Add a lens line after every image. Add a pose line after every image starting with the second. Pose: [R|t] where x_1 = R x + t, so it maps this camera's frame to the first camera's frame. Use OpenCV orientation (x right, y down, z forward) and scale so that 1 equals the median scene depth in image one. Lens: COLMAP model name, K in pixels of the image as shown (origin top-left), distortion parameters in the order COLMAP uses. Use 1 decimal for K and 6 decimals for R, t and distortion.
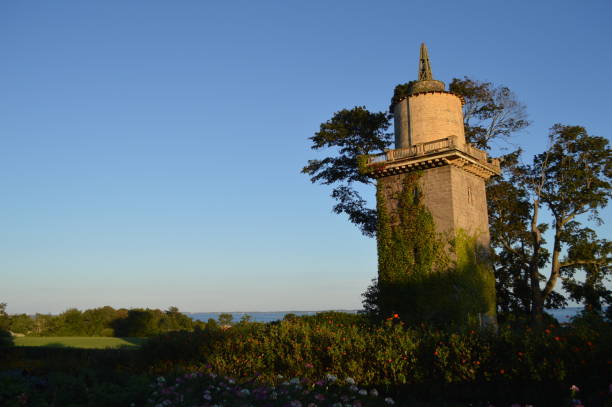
lens RADIAL K [[558.0, 0, 306.0], [0, 558.0, 203.5], [0, 0, 1]] dist [-0.075882, 0.010422]
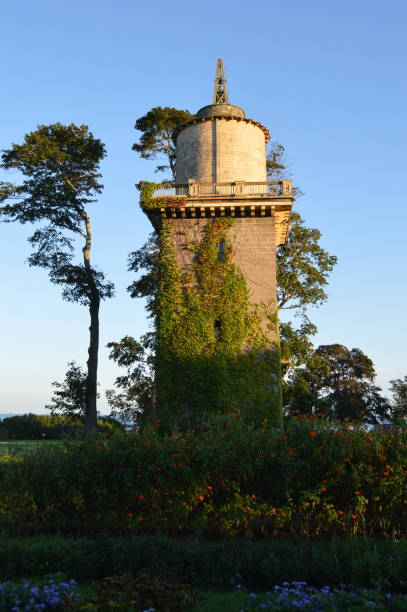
lens RADIAL K [[616.6, 0, 203.5], [0, 616.6, 306.0], [0, 0, 1]] dist [-0.064476, 0.000324]
pose [[0.809561, 0.119524, 0.574739, -0.274791], [-0.127581, 0.991475, -0.026482, 0.081202], [-0.573005, -0.051888, 0.817908, 0.330336]]
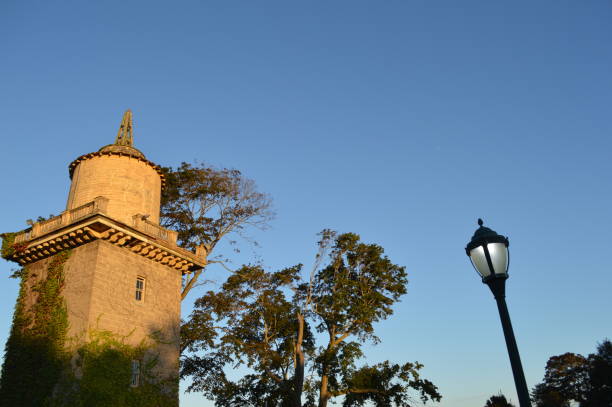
lens RADIAL K [[489.4, 0, 306.6], [0, 489.4, 204.5], [0, 0, 1]] dist [-0.080432, -0.000169]
pose [[0.980982, 0.045245, 0.188752, 0.374596], [0.011540, 0.957136, -0.289408, 0.064336], [-0.193756, 0.286083, 0.938411, 0.334731]]
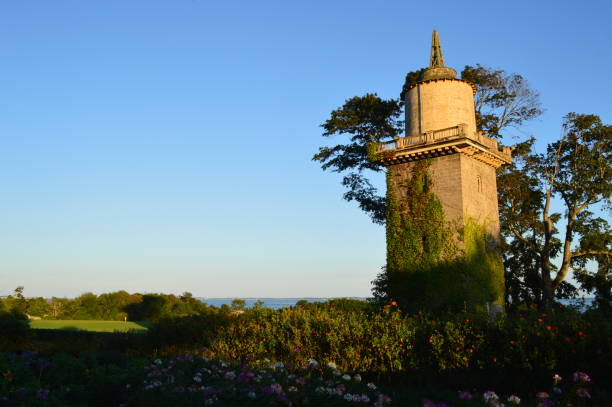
lens RADIAL K [[558.0, 0, 306.0], [0, 558.0, 203.5], [0, 0, 1]] dist [-0.075882, 0.010422]
pose [[0.999633, 0.008878, -0.025607, 0.009318], [-0.008283, 0.999695, 0.023267, -0.000196], [0.025806, -0.023047, 0.999401, -0.002408]]
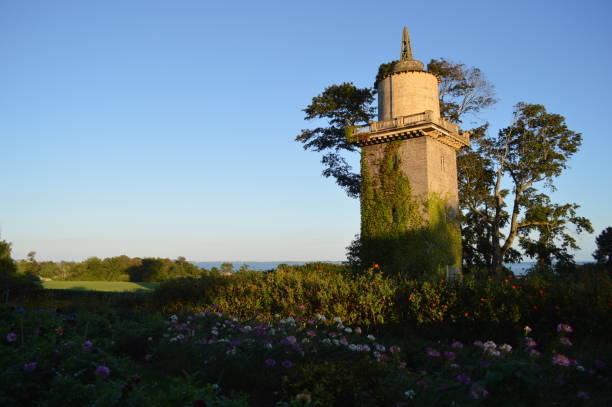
lens RADIAL K [[489.4, 0, 306.6], [0, 489.4, 204.5], [0, 0, 1]] dist [-0.080432, -0.000169]
pose [[0.999714, 0.015376, 0.018306, -0.001555], [-0.016695, 0.997101, 0.074230, 0.000258], [-0.017111, -0.074514, 0.997073, -0.001436]]
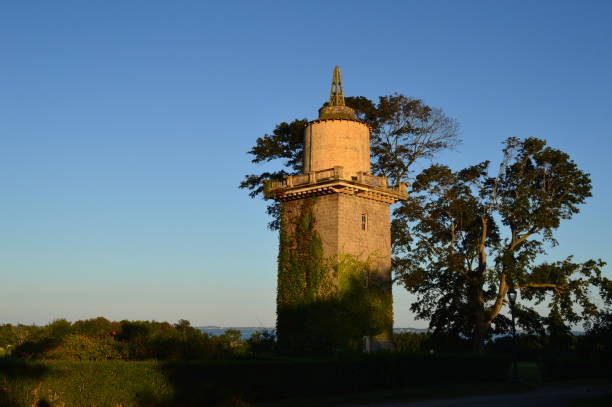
lens RADIAL K [[710.7, 0, 306.0], [0, 710.7, 203.5], [0, 0, 1]] dist [-0.059601, 0.010742]
pose [[0.996088, 0.010900, -0.087693, 0.295732], [-0.009351, 0.999793, 0.018059, -0.068985], [0.087872, -0.017168, 0.995984, -0.315254]]
